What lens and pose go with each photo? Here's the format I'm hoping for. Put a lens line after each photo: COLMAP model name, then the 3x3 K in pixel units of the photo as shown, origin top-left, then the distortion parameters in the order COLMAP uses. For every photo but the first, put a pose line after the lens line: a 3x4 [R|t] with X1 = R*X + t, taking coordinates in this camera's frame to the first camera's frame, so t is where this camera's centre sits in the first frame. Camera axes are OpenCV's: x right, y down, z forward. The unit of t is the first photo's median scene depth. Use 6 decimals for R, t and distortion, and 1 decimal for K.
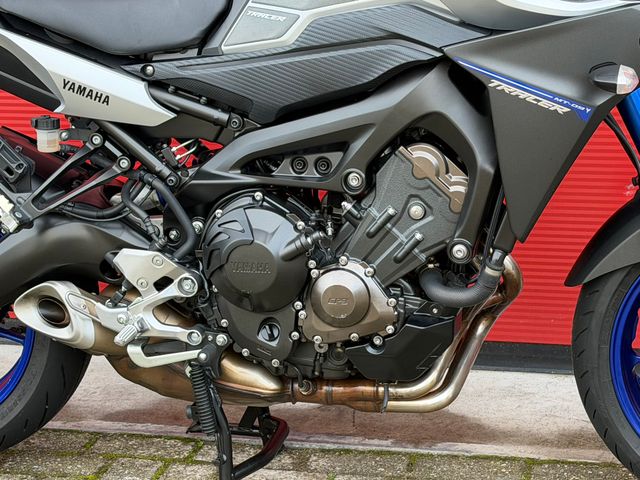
lens RADIAL K [[1482.4, 0, 320.0], [0, 1482.4, 240.0], [0, 0, 1]] dist [0.097992, 0.387058]
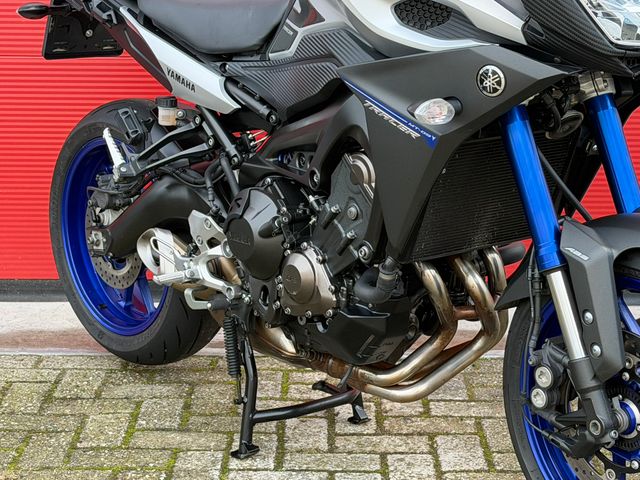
lens RADIAL K [[1482.4, 0, 320.0], [0, 1482.4, 240.0], [0, 0, 1]] dist [0.097992, 0.387058]
pose [[0.794520, 0.168366, -0.583430, 0.683476], [-0.179060, 0.983031, 0.039837, -0.037939], [0.580237, 0.072818, 0.811186, 0.069078]]
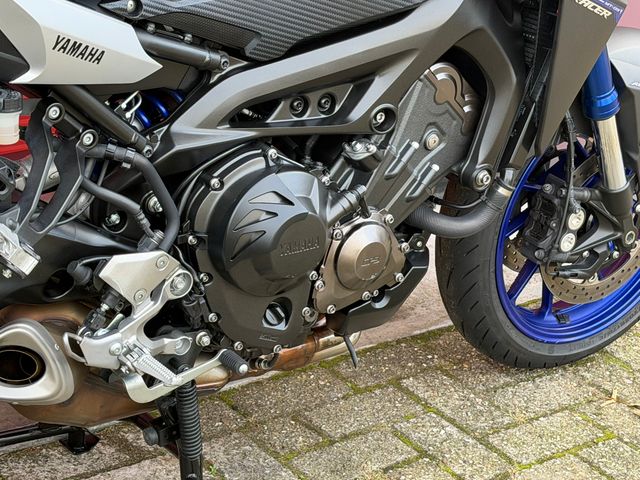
lens RADIAL K [[1482.4, 0, 320.0], [0, 1482.4, 240.0], [0, 0, 1]] dist [0.097992, 0.387058]
pose [[0.644218, -0.227067, 0.730359, -0.607241], [0.087955, 0.970573, 0.224168, -0.158616], [-0.759768, -0.080174, 0.645232, 0.466470]]
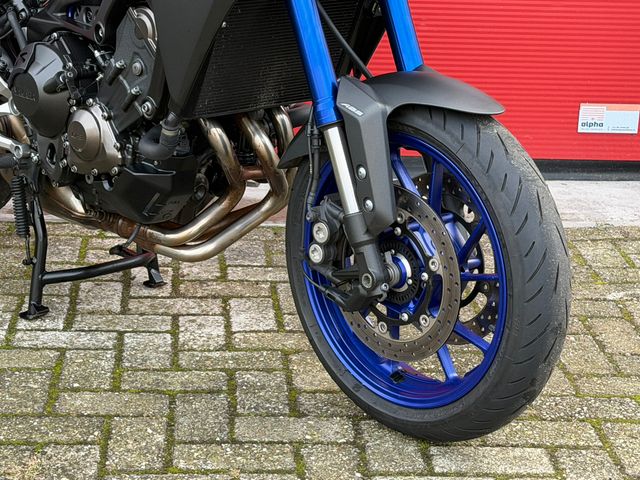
lens RADIAL K [[1482.4, 0, 320.0], [0, 1482.4, 240.0], [0, 0, 1]] dist [0.097992, 0.387058]
pose [[0.846462, 0.217641, -0.485936, 0.726809], [-0.198465, 0.975842, 0.091349, -0.021750], [0.494078, 0.019117, 0.869207, 0.095825]]
